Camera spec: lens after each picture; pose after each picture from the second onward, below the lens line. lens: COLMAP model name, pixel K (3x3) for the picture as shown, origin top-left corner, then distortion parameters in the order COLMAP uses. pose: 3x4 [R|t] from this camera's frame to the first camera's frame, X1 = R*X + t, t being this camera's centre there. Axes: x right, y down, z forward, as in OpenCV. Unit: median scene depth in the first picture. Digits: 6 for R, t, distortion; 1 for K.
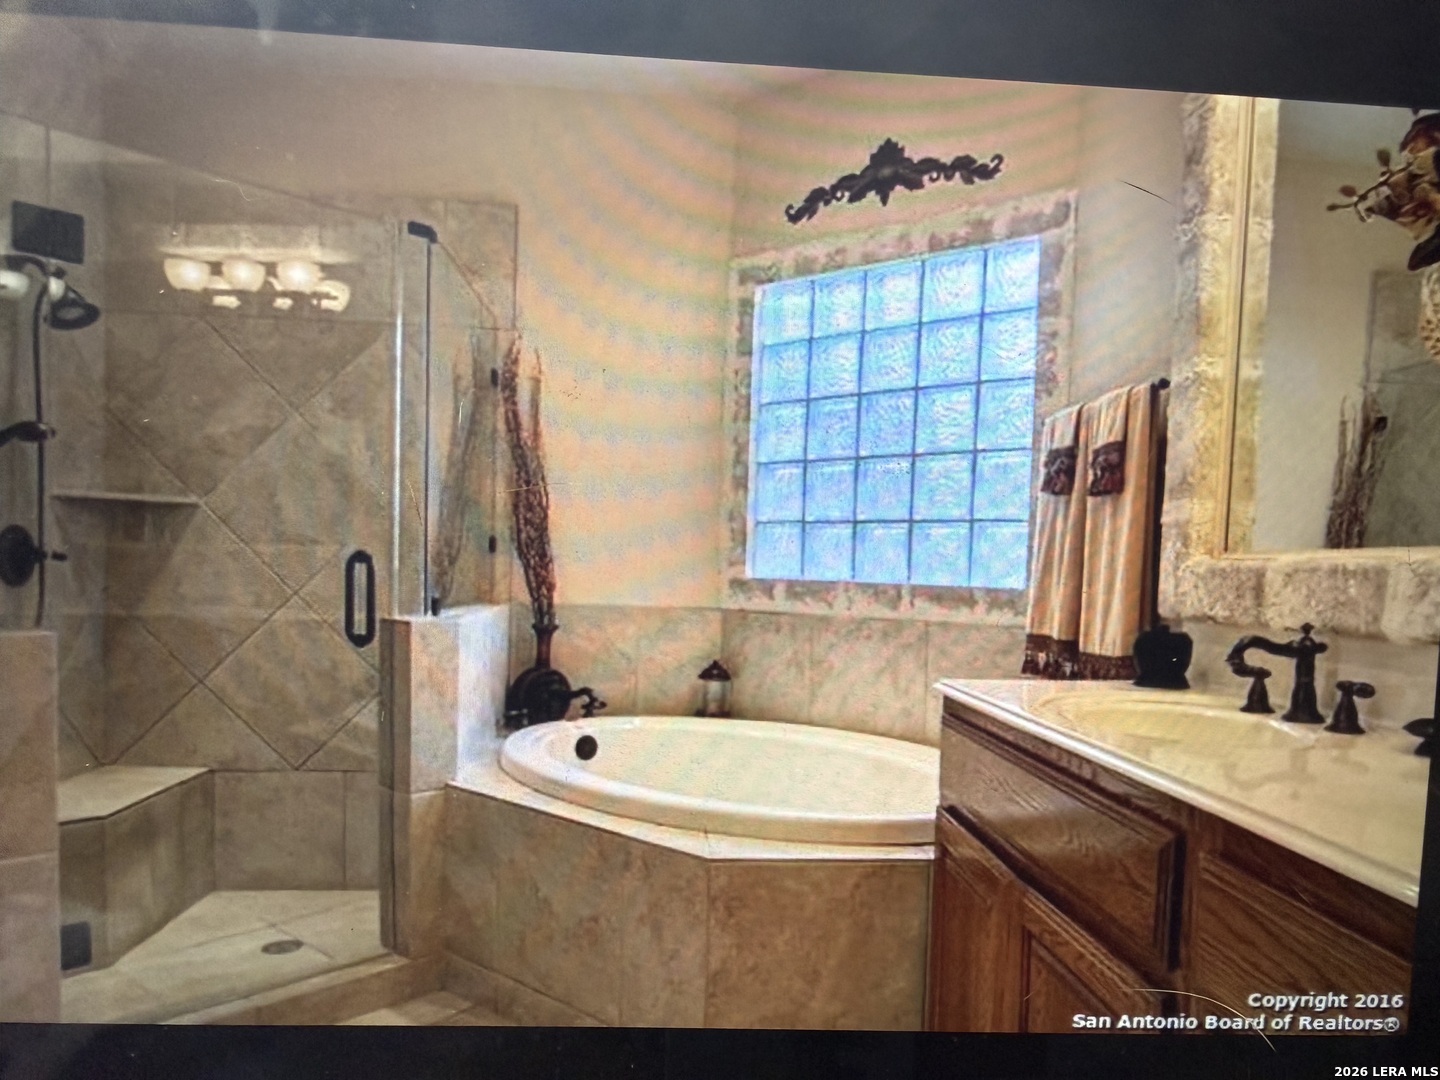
lens RADIAL K [[991.8, 0, 722.8], [0, 991.8, 622.9], [0, 0, 1]] dist [-0.024307, 0.003551]
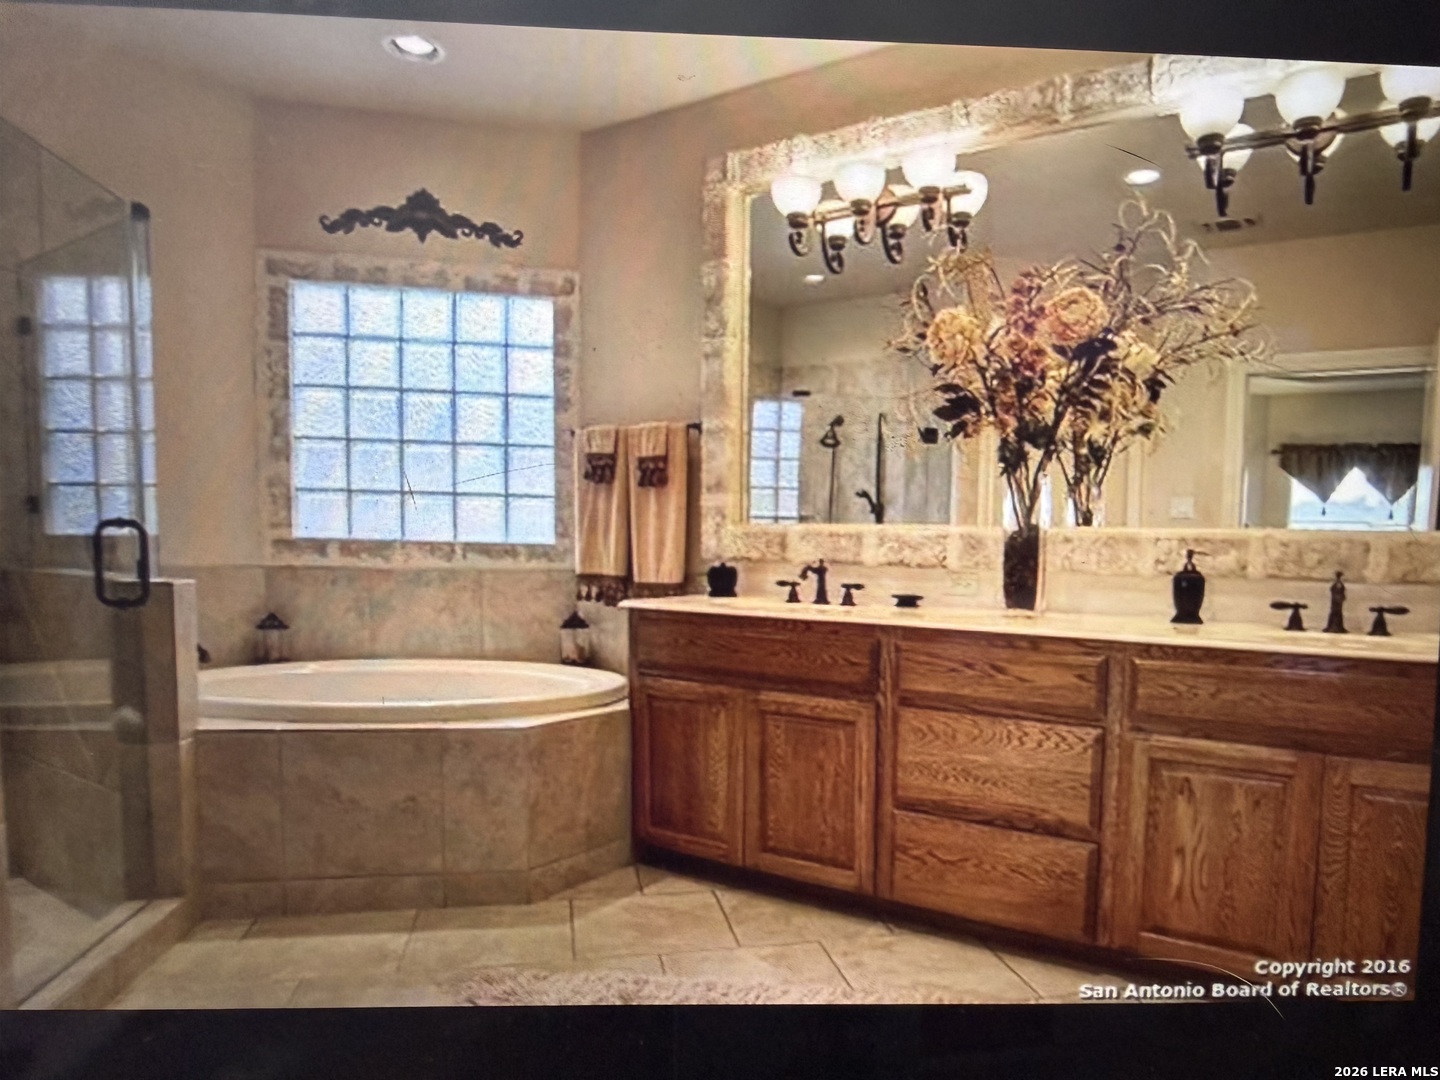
lens RADIAL K [[991.8, 0, 722.8], [0, 991.8, 622.9], [0, 0, 1]] dist [-0.024307, 0.003551]
pose [[0.653094, -0.073888, 0.753663, -0.595412], [0.037459, 0.997162, 0.065300, -0.004558], [-0.756350, -0.014415, 0.654009, -0.130595]]
